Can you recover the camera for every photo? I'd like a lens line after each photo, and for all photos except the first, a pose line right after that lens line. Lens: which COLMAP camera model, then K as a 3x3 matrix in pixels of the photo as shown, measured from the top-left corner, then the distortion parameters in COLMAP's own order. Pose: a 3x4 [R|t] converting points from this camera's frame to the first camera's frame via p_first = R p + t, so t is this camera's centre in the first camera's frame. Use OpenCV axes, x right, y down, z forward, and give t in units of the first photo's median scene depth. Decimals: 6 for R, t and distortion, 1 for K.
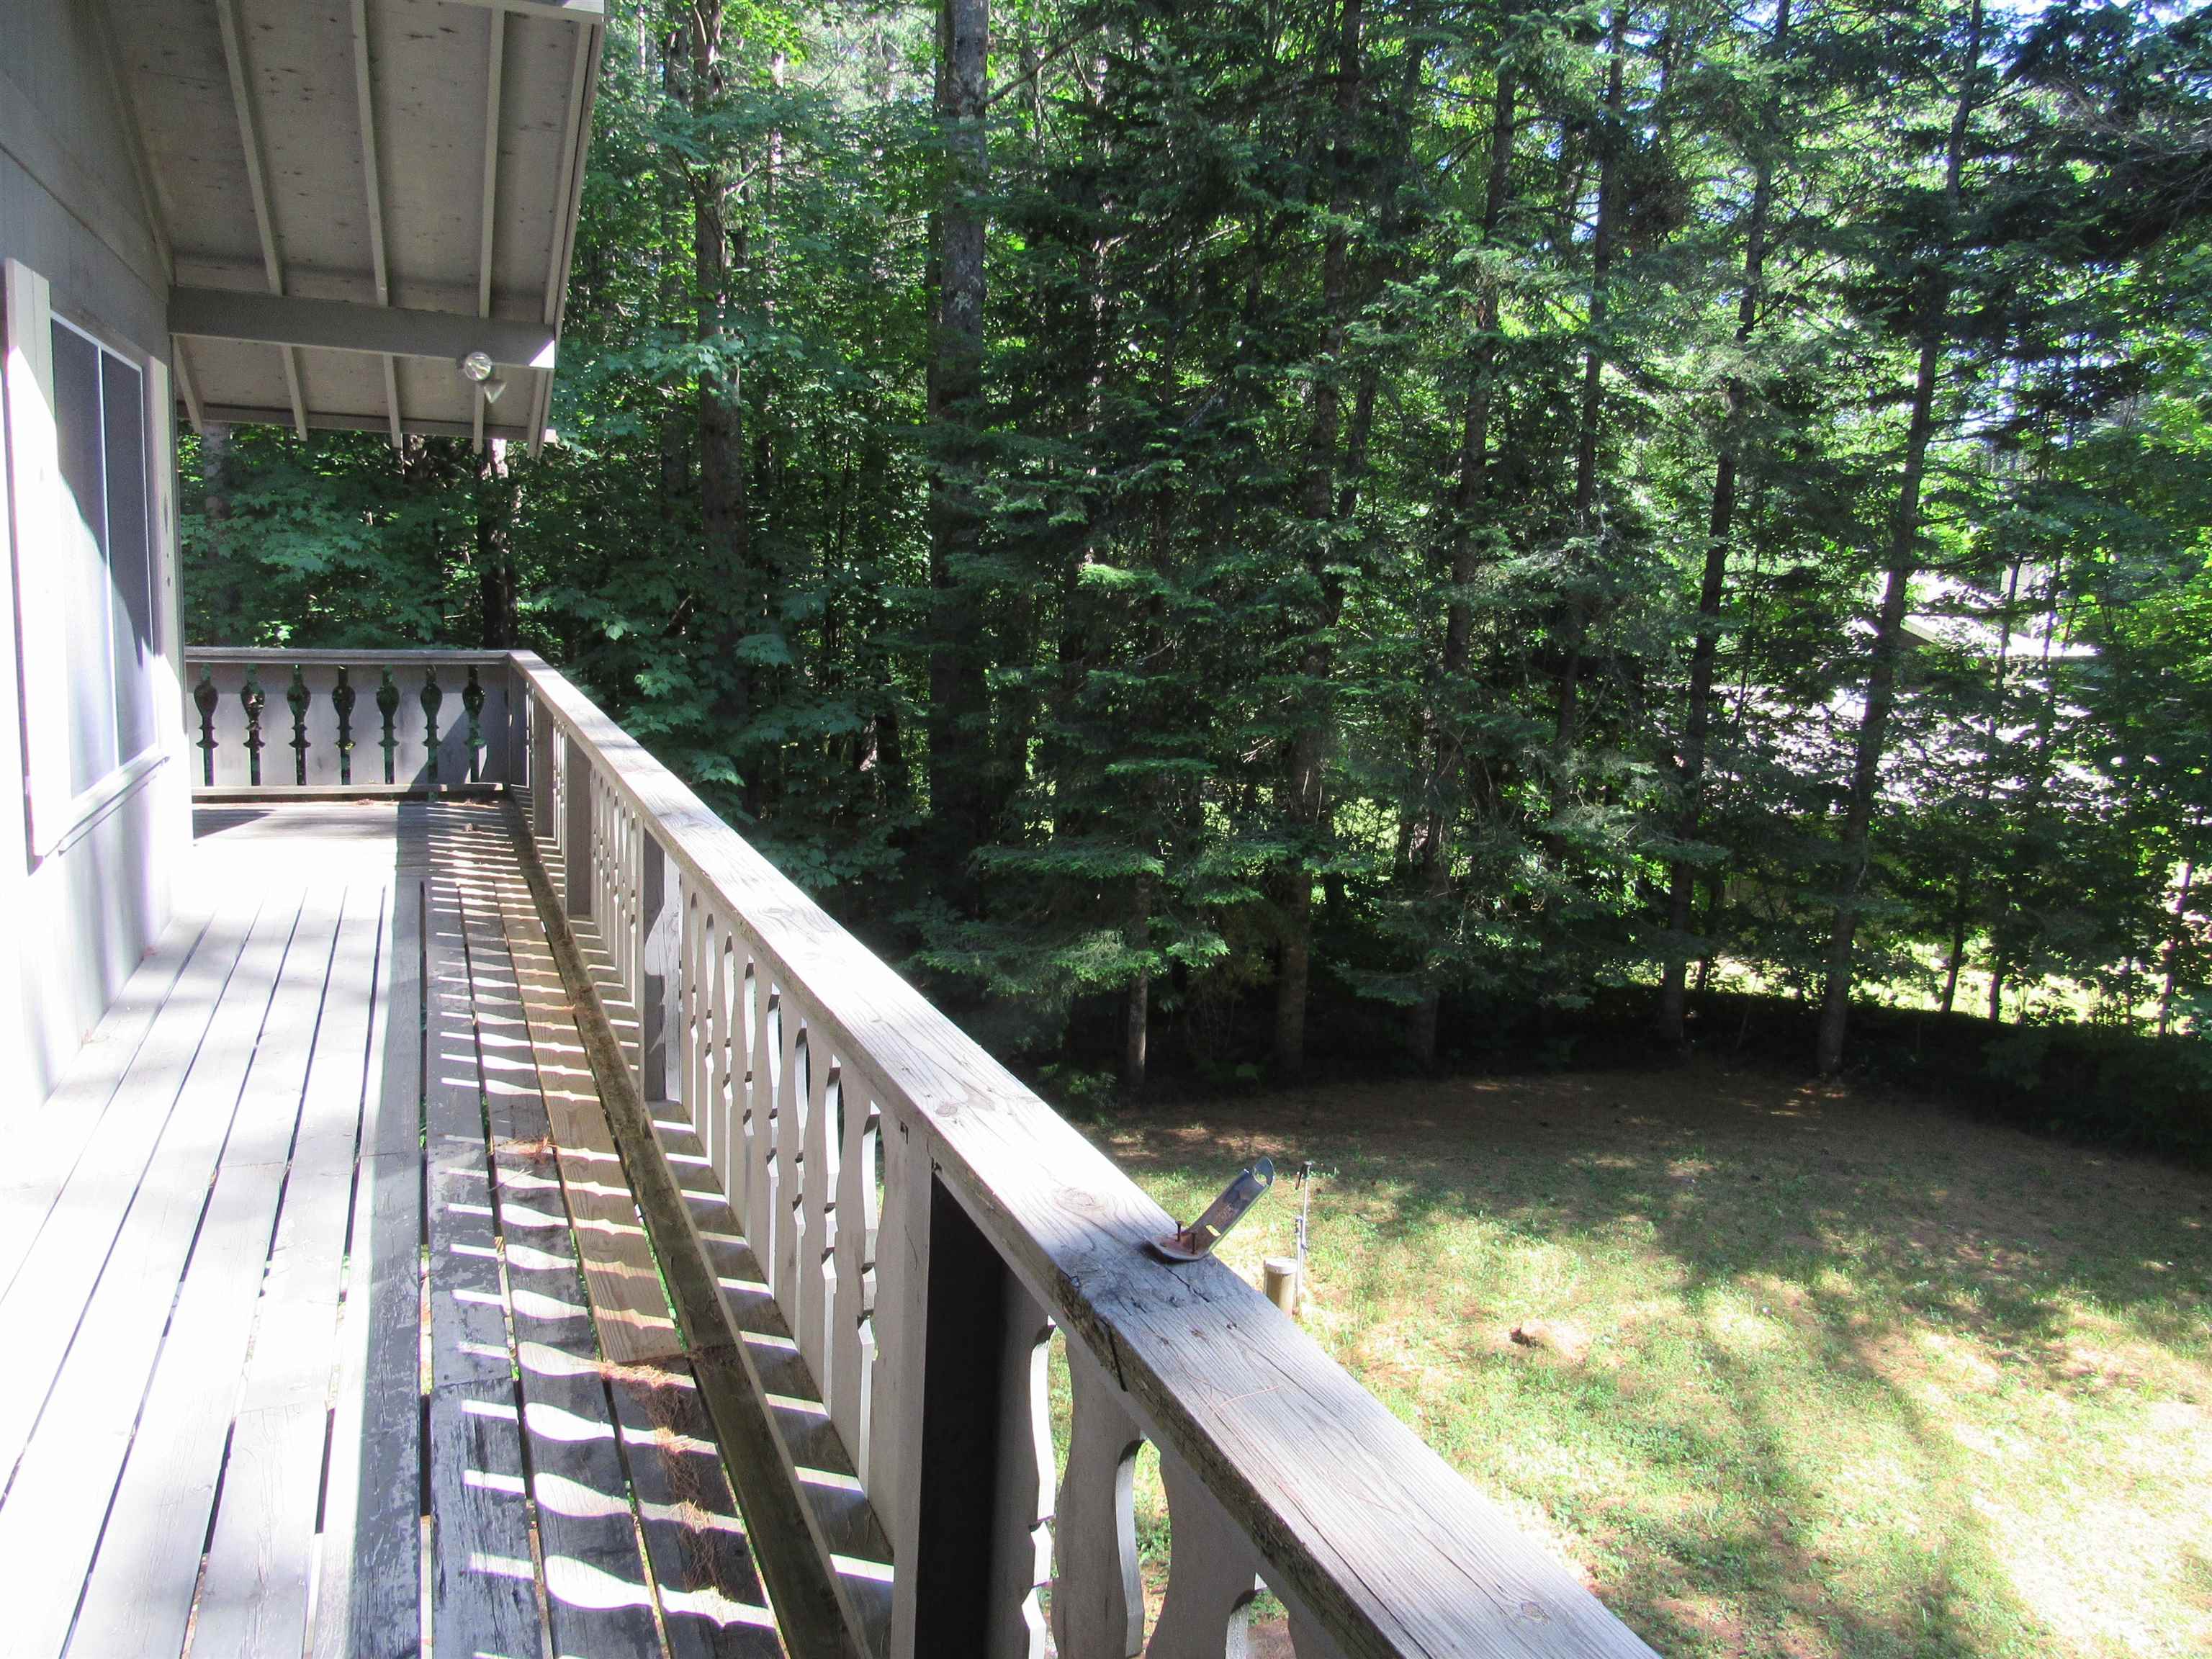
lens RADIAL K [[1575.8, 0, 1115.2], [0, 1575.8, 826.8], [0, 0, 1]] dist [-0.029023, 0.008415]
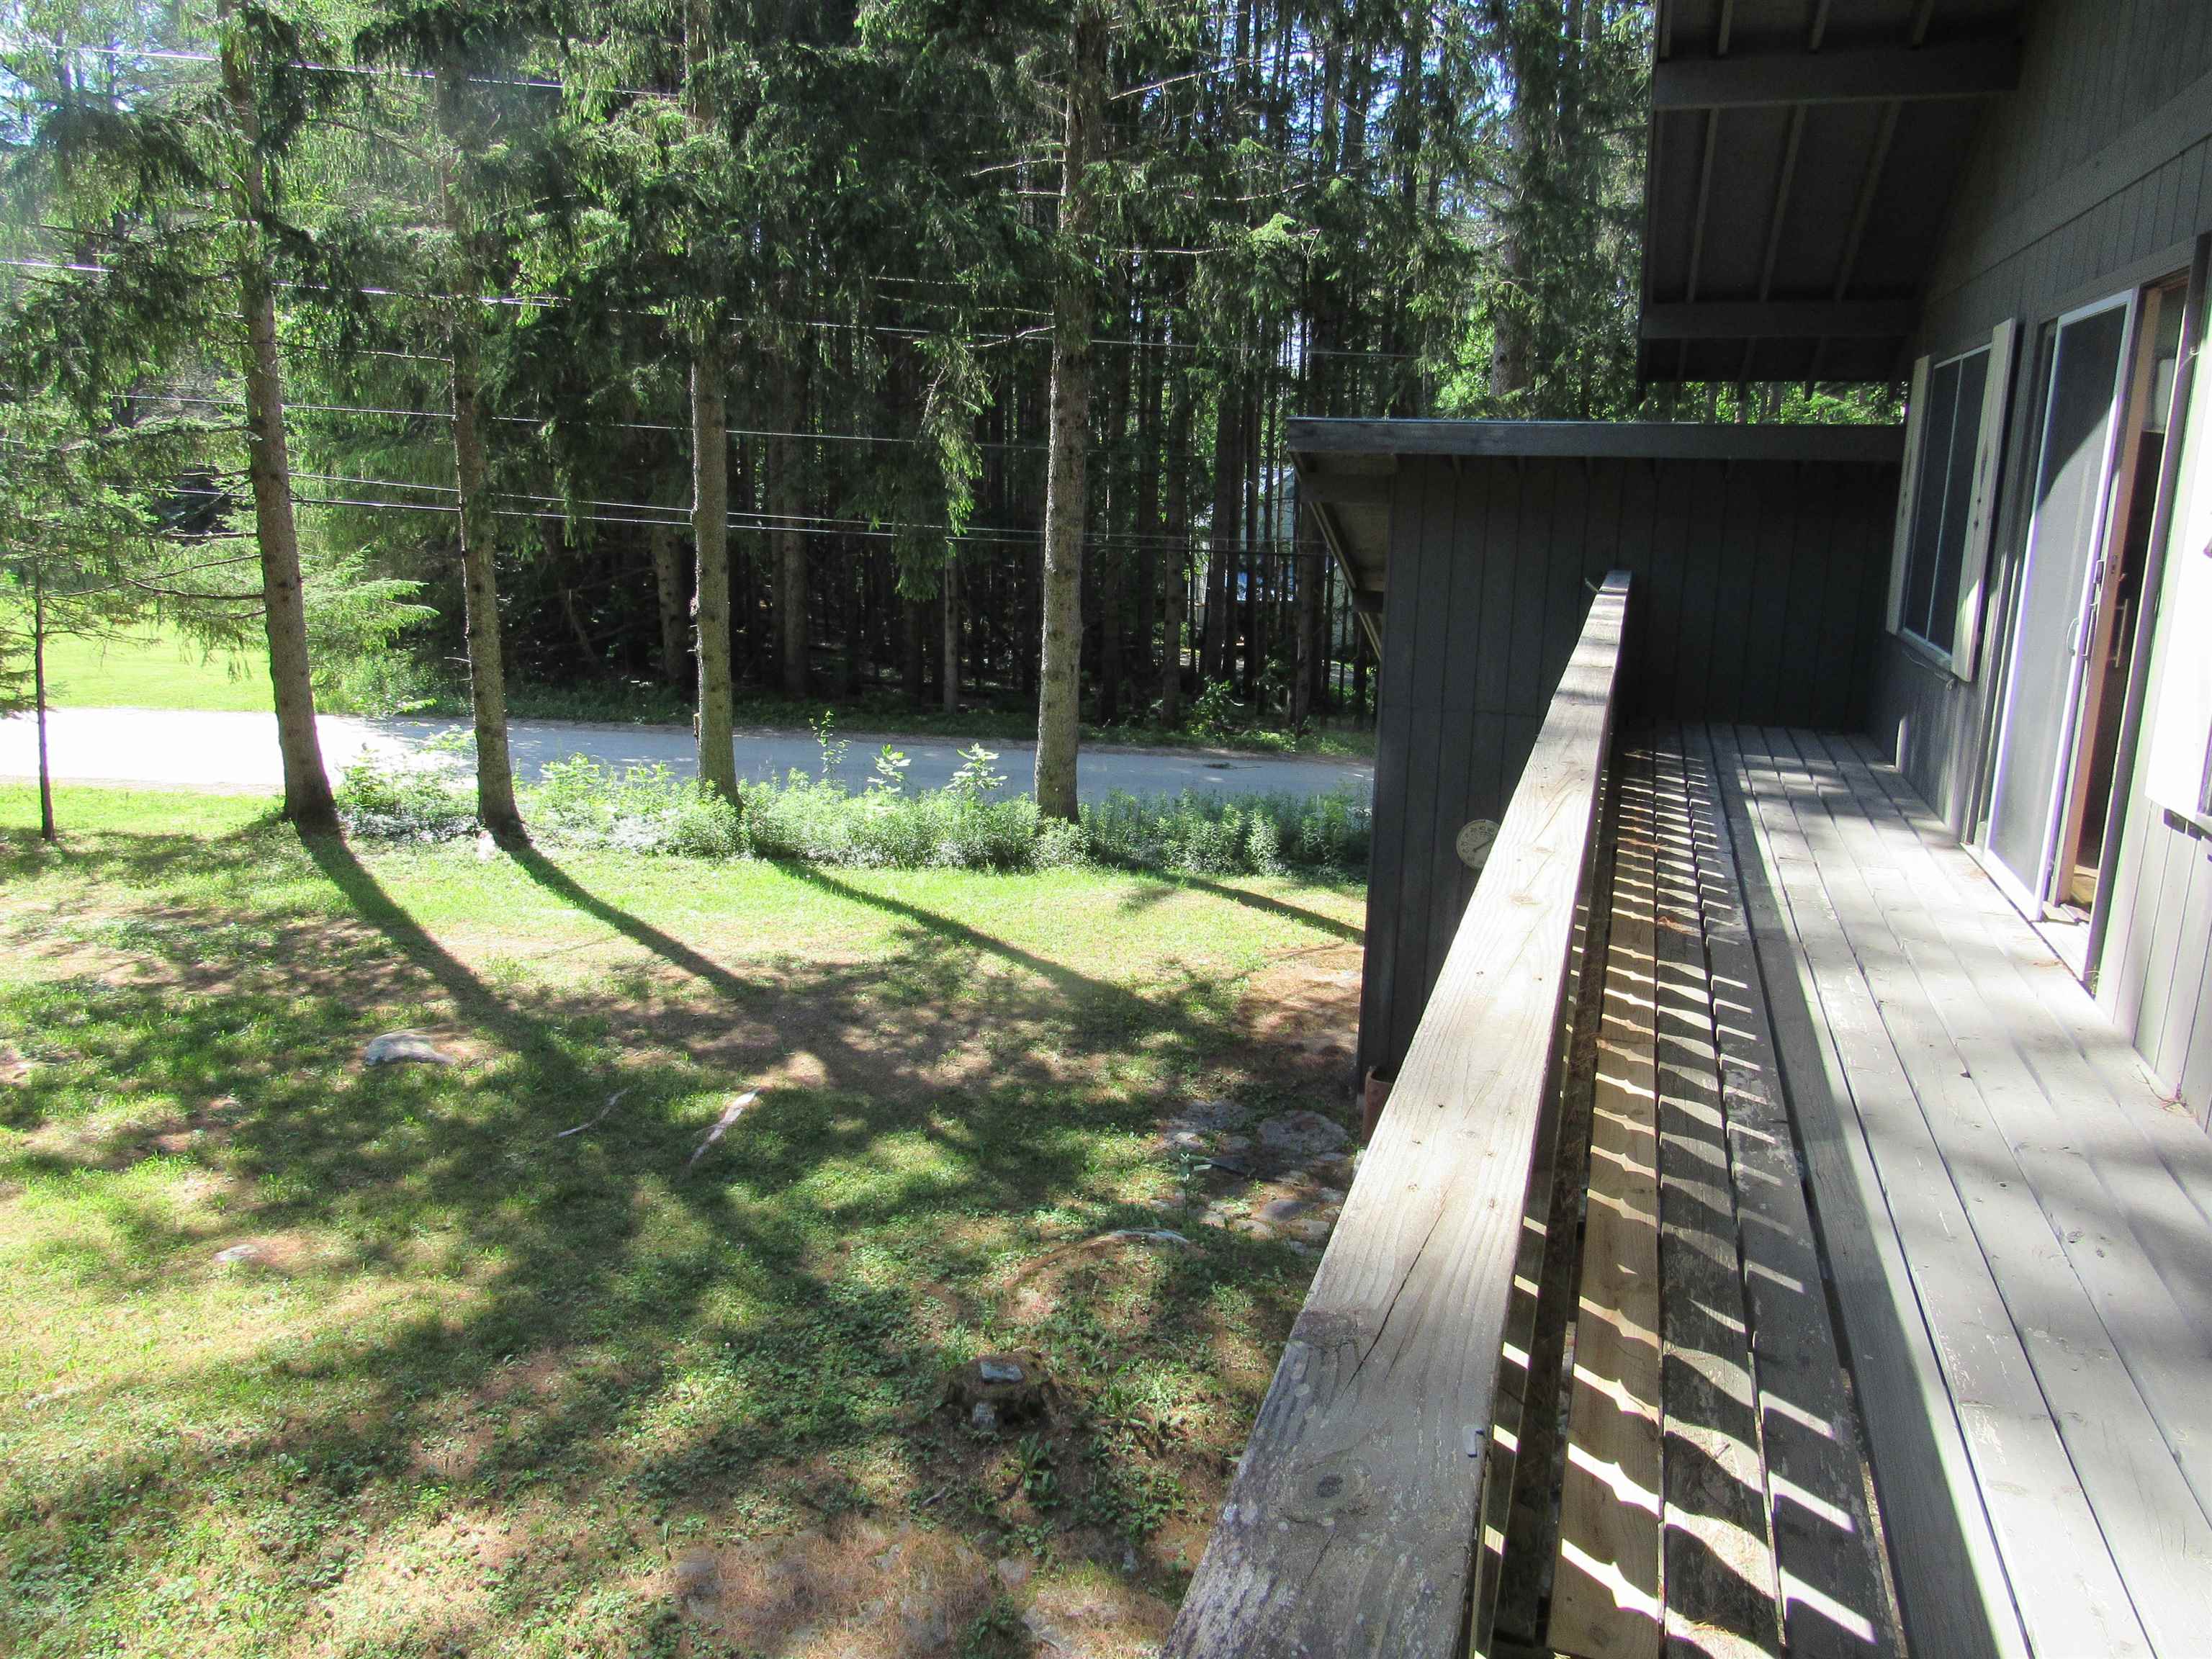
lens RADIAL K [[1575.8, 0, 1106.7], [0, 1575.8, 827.8], [0, 0, 1]] dist [-0.029023, 0.008415]
pose [[-0.735993, -0.206483, 0.644731, -0.740328], [0.039289, 0.937719, 0.345166, -0.305750], [-0.675848, 0.279371, -0.682042, 1.902888]]
